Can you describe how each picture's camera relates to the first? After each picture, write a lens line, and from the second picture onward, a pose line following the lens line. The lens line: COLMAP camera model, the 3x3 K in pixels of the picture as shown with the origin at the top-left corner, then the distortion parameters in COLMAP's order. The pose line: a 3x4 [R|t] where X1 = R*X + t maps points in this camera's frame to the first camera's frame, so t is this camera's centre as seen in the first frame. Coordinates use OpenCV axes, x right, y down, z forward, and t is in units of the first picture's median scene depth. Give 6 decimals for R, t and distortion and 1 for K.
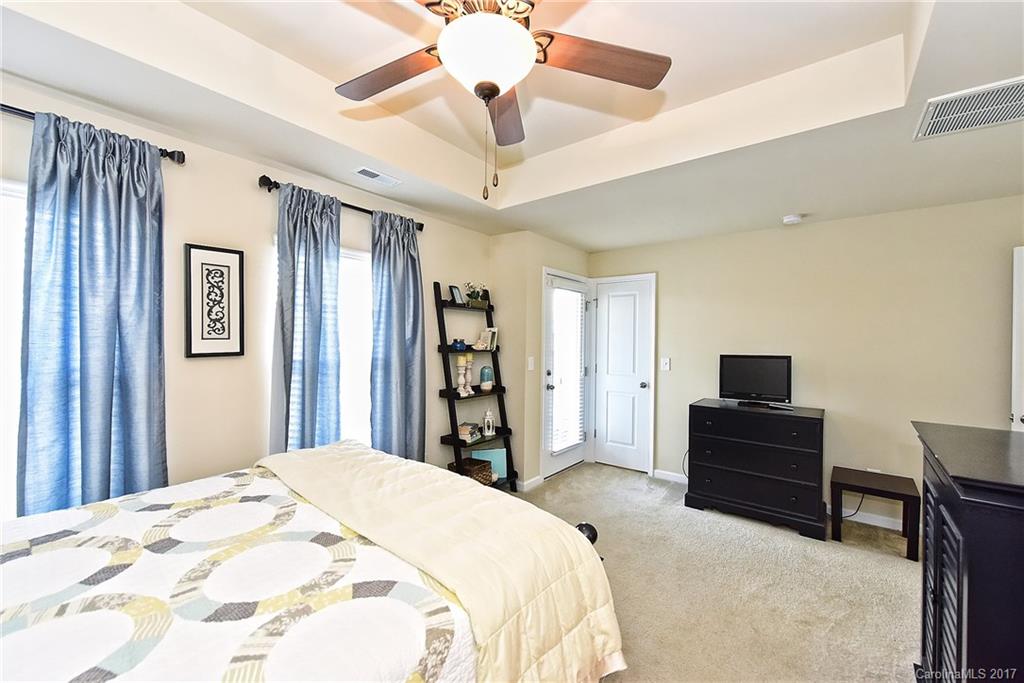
lens RADIAL K [[403.0, 0, 512.9], [0, 403.0, 341.7], [0, 0, 1]] dist [0.002508, -0.003367]
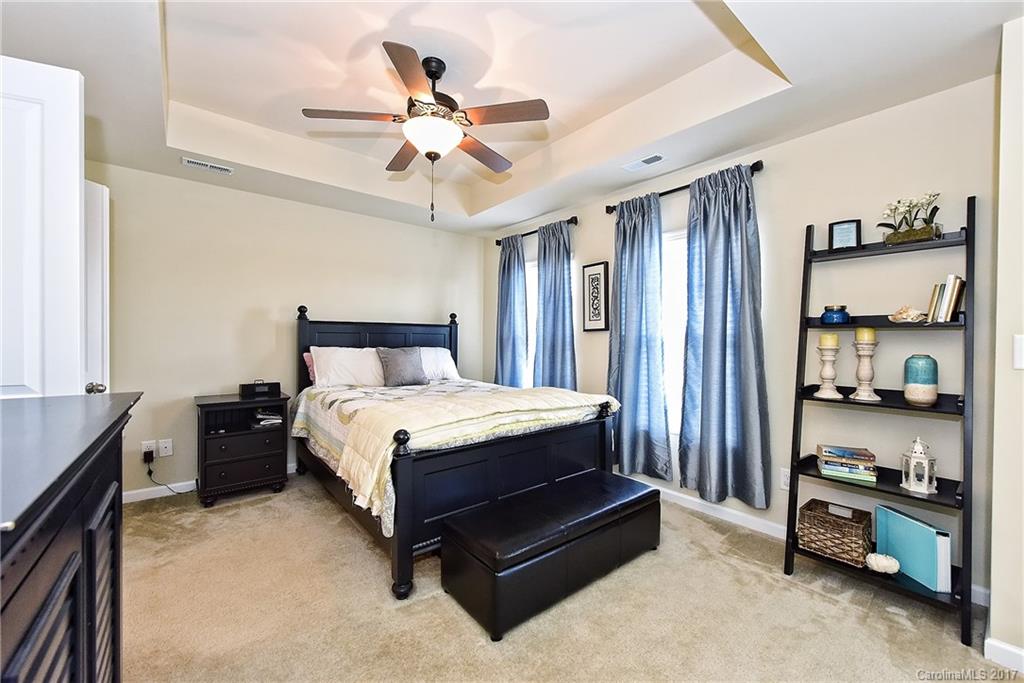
lens RADIAL K [[407.5, 0, 508.7], [0, 407.5, 341.3], [0, 0, 1]] dist [0.024573, -0.009460]
pose [[-0.218460, 0.011078, -0.975783, 0.793532], [0.005403, 0.999934, 0.010143, 0.050443], [0.975831, -0.003056, -0.218505, 0.855758]]
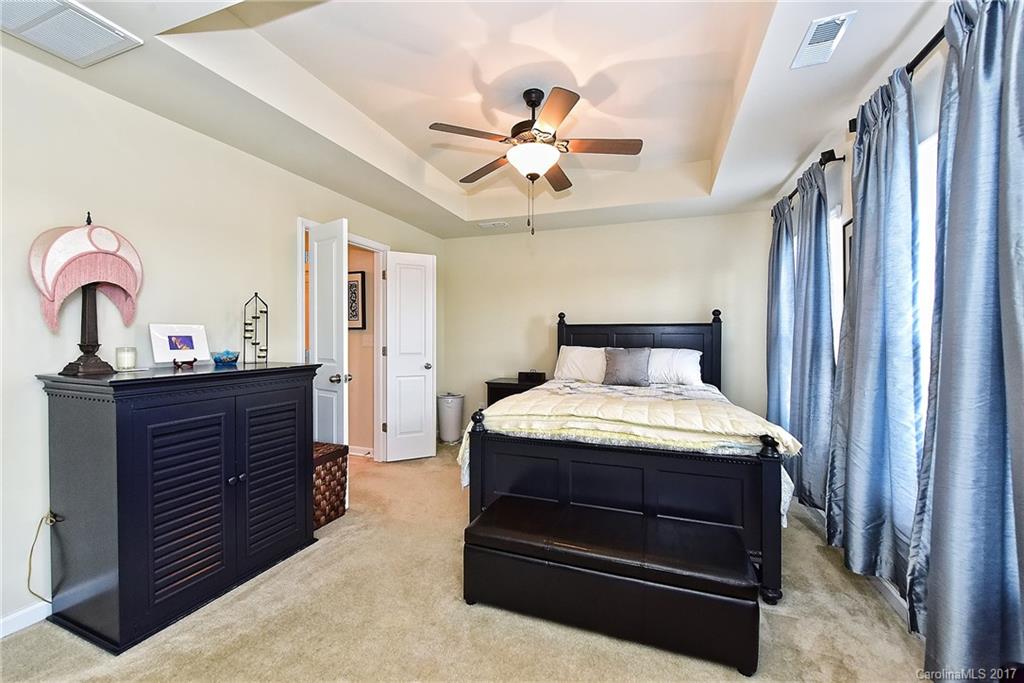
lens RADIAL K [[403.0, 0, 512.9], [0, 403.0, 341.7], [0, 0, 1]] dist [0.002508, -0.003367]
pose [[-0.951453, 0.004035, -0.307769, -0.668666], [0.004054, 0.999992, 0.000580, 0.078683], [0.307769, -0.000696, -0.951461, 2.527249]]
